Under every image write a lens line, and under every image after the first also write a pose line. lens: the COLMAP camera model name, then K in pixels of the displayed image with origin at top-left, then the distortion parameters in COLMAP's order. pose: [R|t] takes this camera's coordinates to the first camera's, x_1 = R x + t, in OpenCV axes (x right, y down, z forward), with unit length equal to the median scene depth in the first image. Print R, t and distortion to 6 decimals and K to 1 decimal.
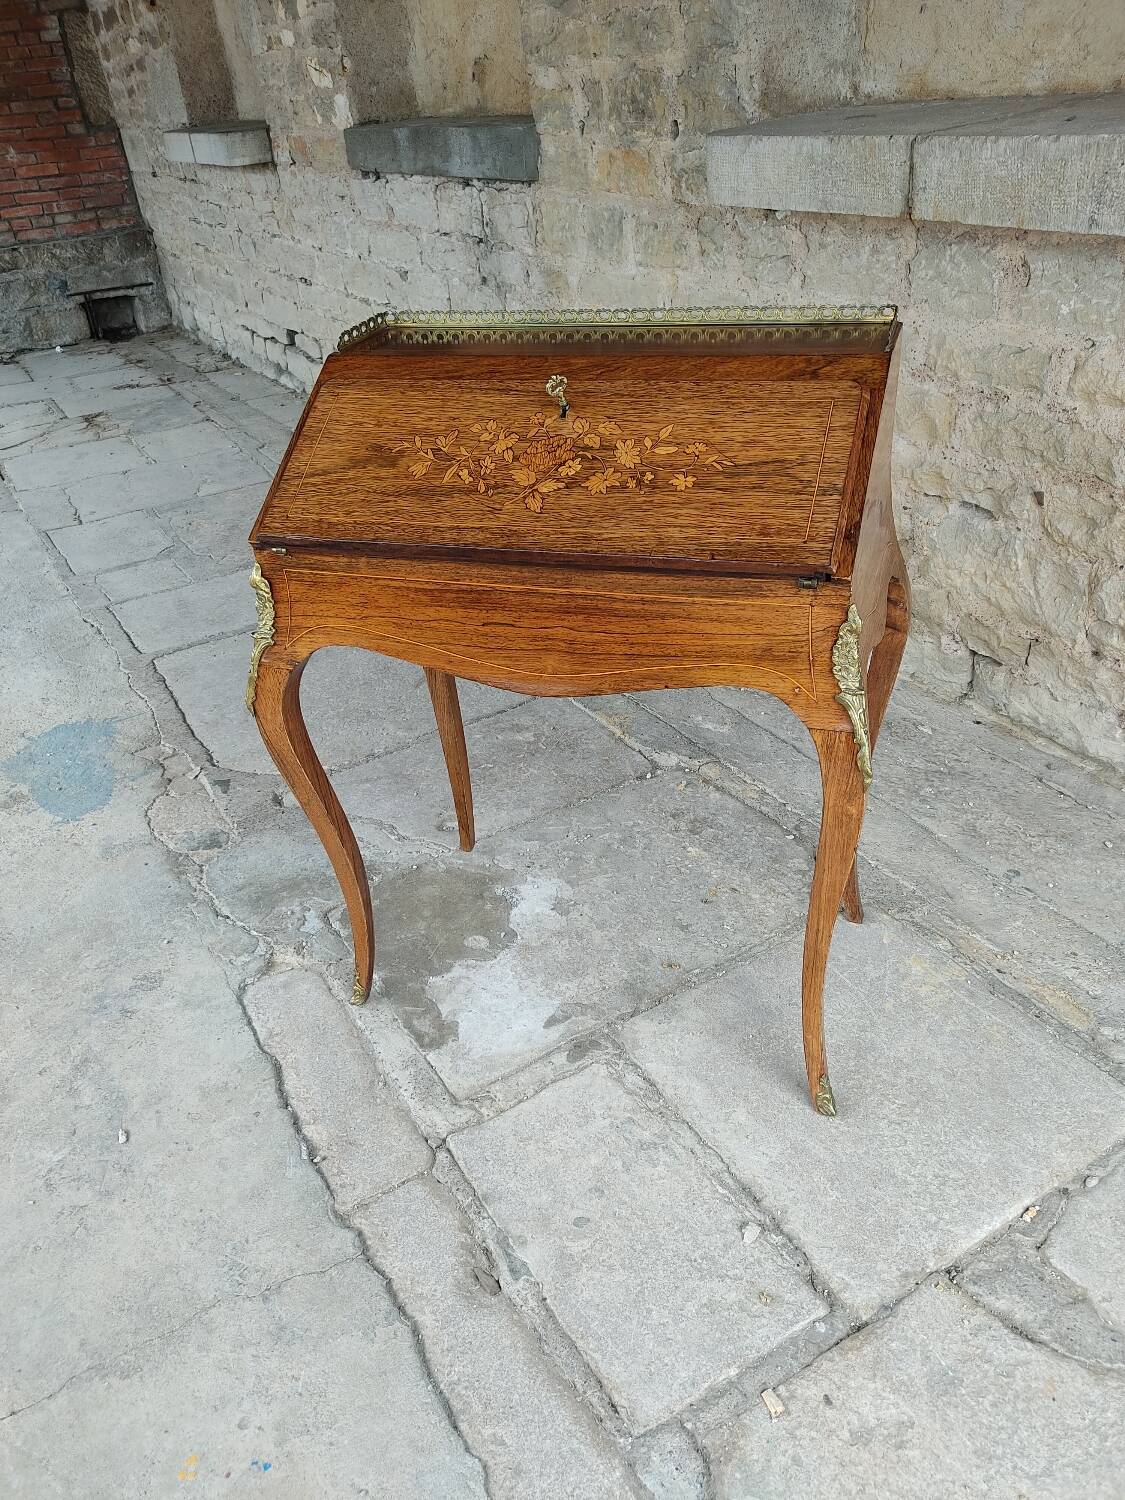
lens RADIAL K [[1129.4, 0, 564.0], [0, 1129.4, 750.5], [0, 0, 1]] dist [0.105536, -0.191625]
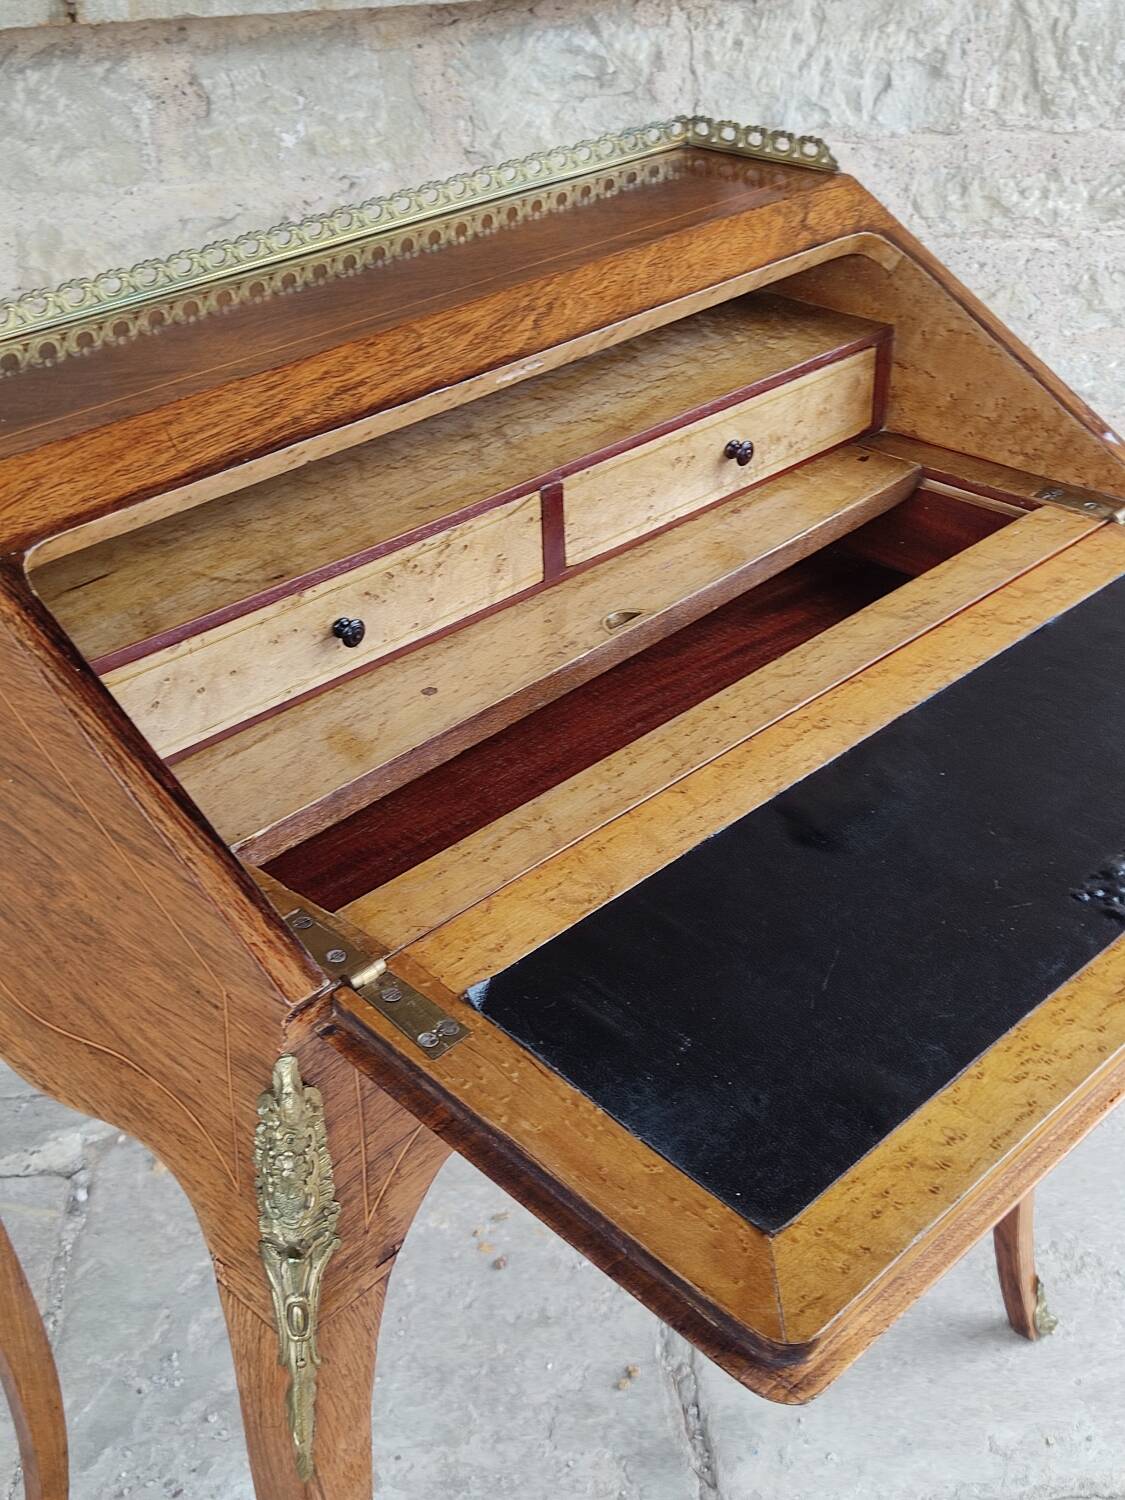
lens RADIAL K [[1855.2, 0, 563.3], [0, 1855.2, 754.9], [0, 0, 1]] dist [0.071188, -0.076755]
pose [[0.412052, -0.410208, 0.813598, -0.528468], [0.476244, 0.858206, 0.191502, -0.250744], [-0.776791, 0.308563, 0.548985, 0.483818]]
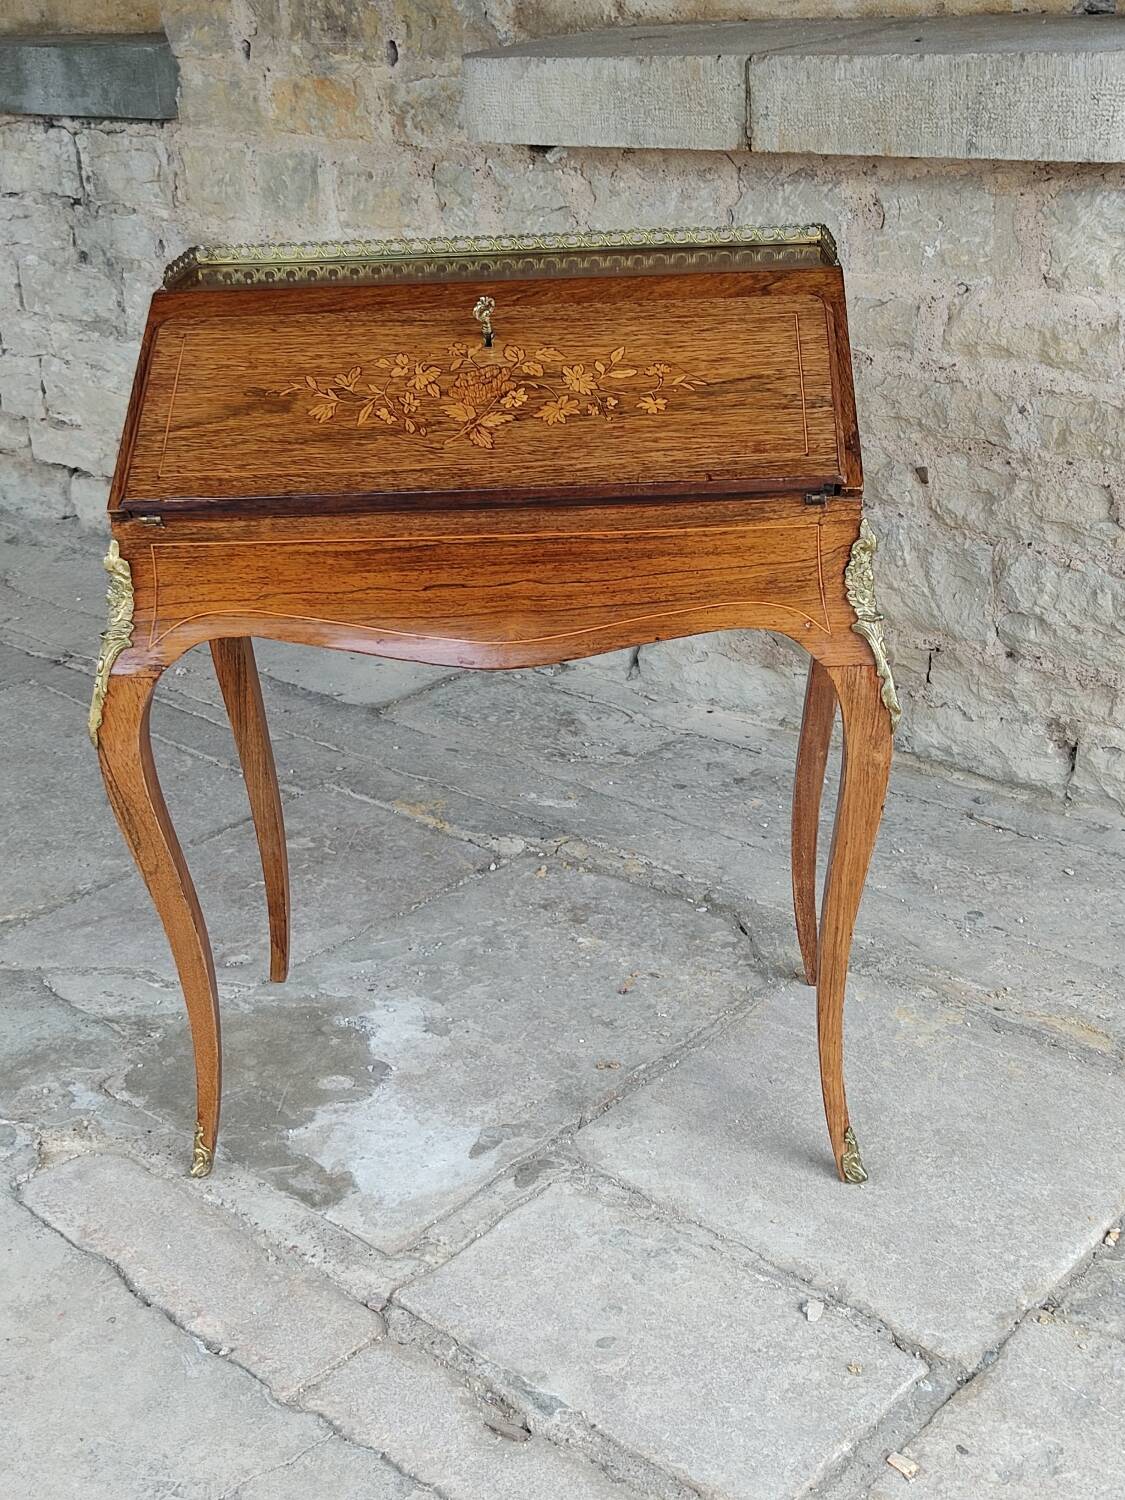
lens RADIAL K [[1839.1, 0, 564.0], [0, 1839.1, 752.4], [0, 0, 1]] dist [0.086012, -0.104673]
pose [[0.957248, -0.084832, 0.276551, -0.271986], [0.125246, 0.983320, -0.131891, 0.149524], [-0.260750, 0.160889, 0.951906, -0.215208]]
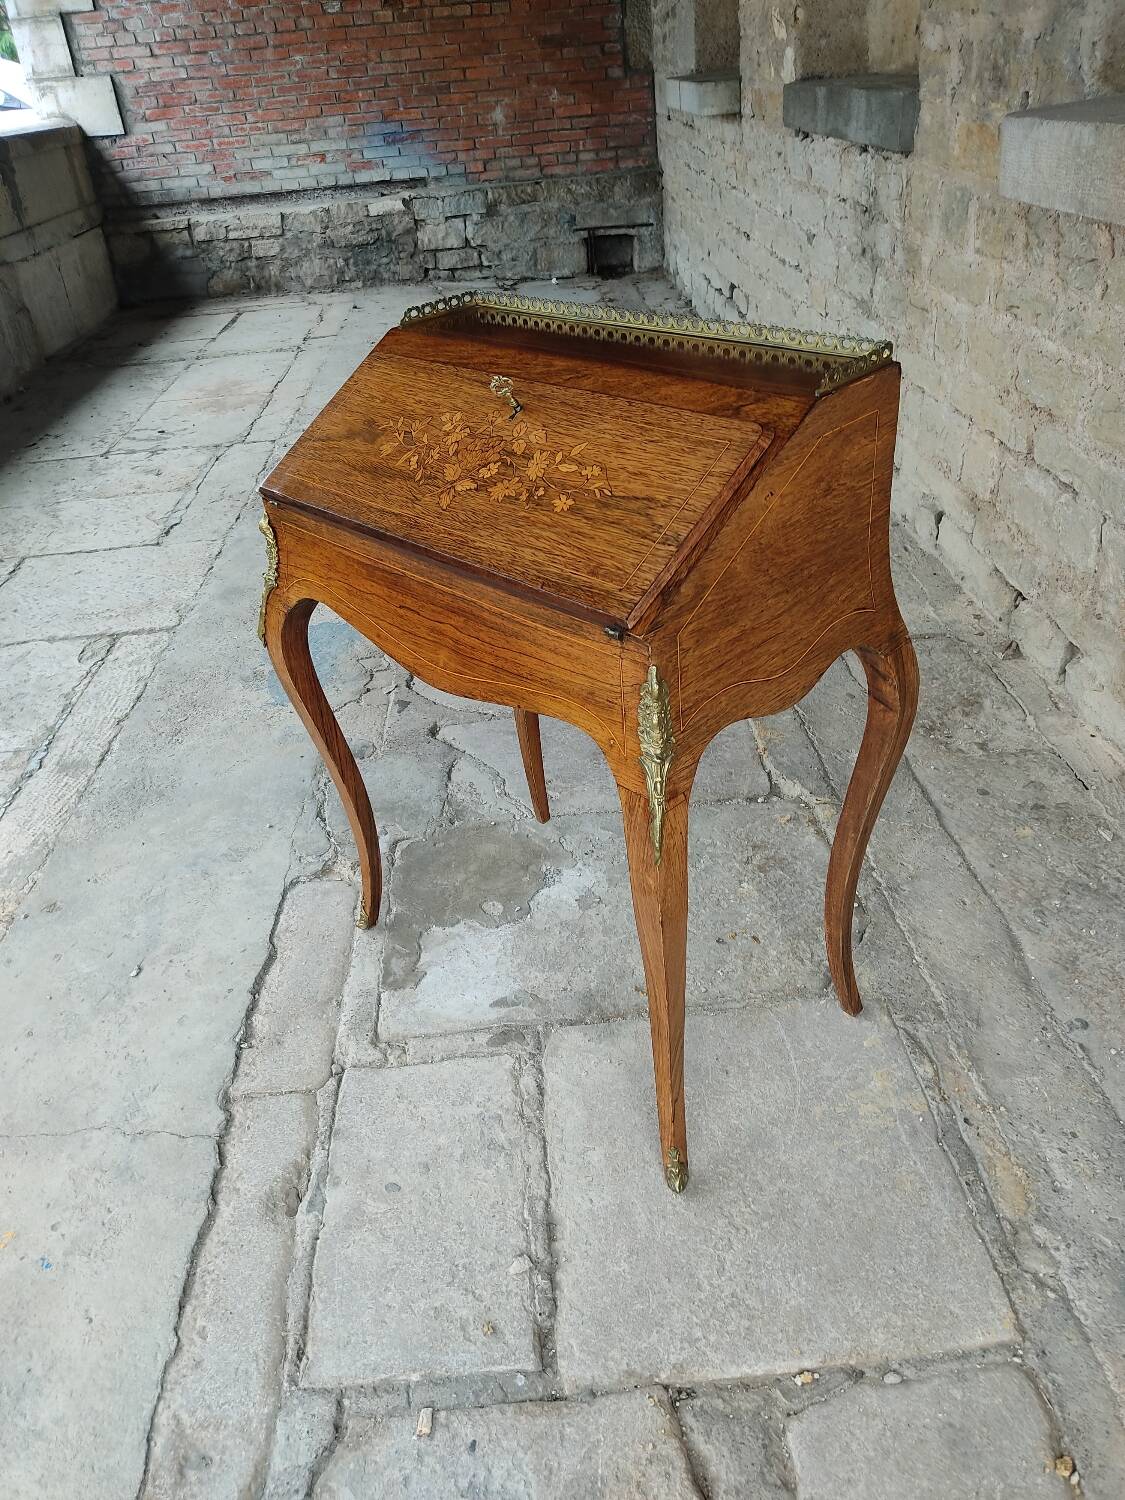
lens RADIAL K [[1129.4, 0, 564.0], [0, 1129.4, 750.5], [0, 0, 1]] dist [0.105536, -0.191625]
pose [[0.887958, 0.248814, -0.386811, 0.380256], [-0.232262, 0.968499, 0.089805, -0.086043], [0.396971, 0.010098, 0.917776, 0.084226]]
